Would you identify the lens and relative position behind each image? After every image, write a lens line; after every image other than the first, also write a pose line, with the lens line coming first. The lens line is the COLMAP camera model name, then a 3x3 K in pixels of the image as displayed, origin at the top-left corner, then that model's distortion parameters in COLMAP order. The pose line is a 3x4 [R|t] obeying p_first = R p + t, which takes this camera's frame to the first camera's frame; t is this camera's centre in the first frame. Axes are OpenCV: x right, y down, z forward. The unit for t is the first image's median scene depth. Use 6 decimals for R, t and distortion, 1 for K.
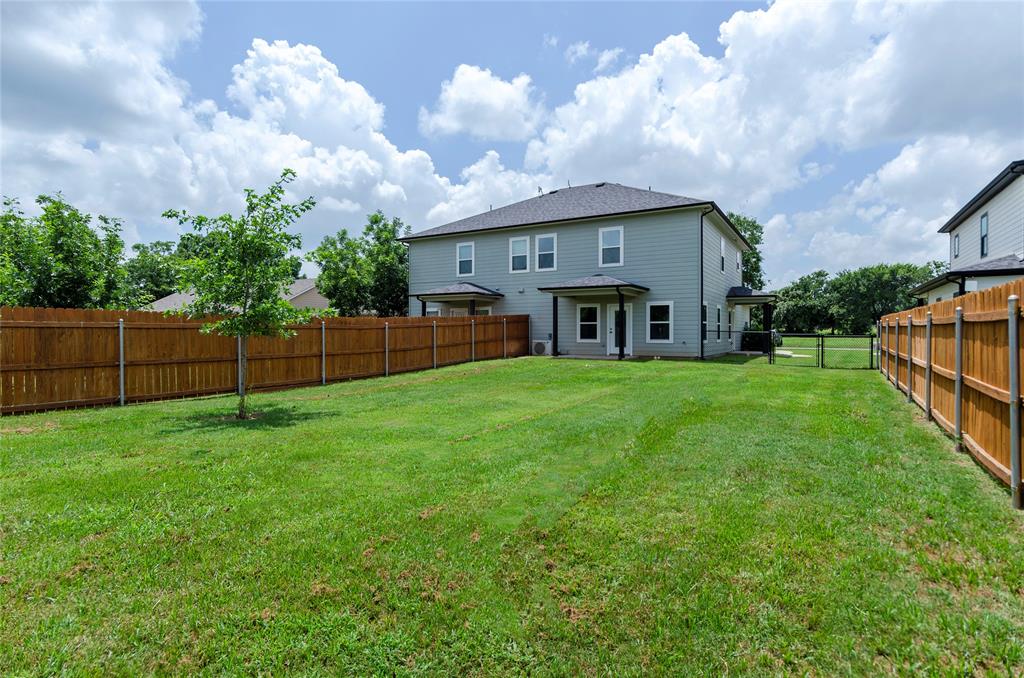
lens RADIAL K [[537.1, 0, 508.5], [0, 537.1, 334.5], [0, 0, 1]] dist [-0.007993, -0.000210]
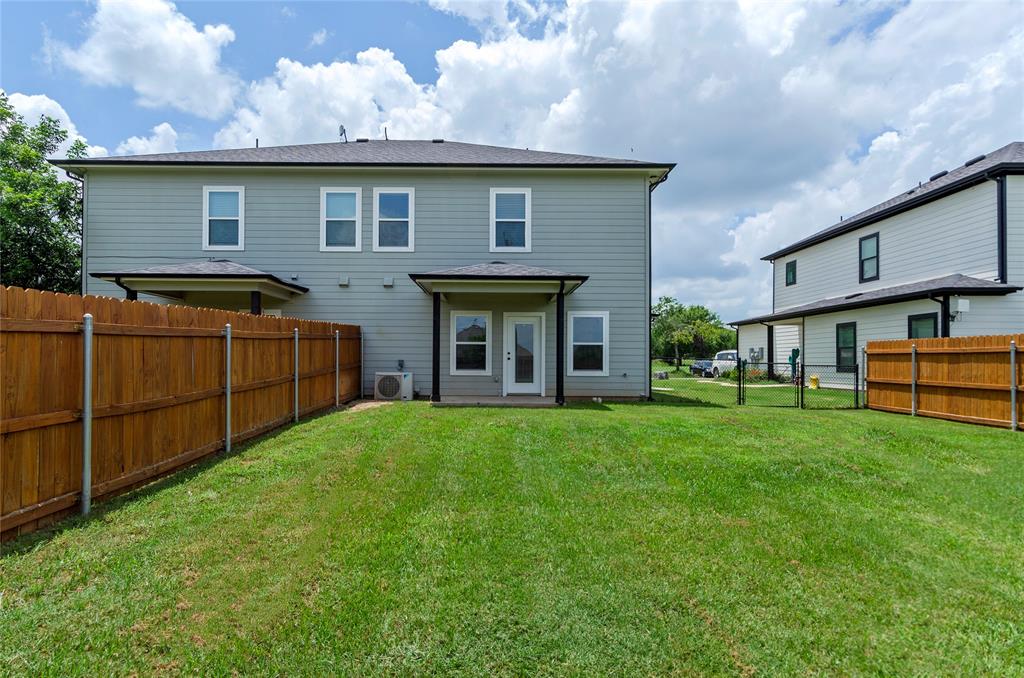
lens RADIAL K [[569.9, 0, 508.8], [0, 569.9, 347.2], [0, 0, 1]] dist [0.005164, 0.001314]
pose [[0.862066, 0.016360, 0.506531, -0.128783], [-0.005627, 0.999726, -0.022713, -0.002361], [-0.506764, 0.016730, 0.861922, 0.407619]]
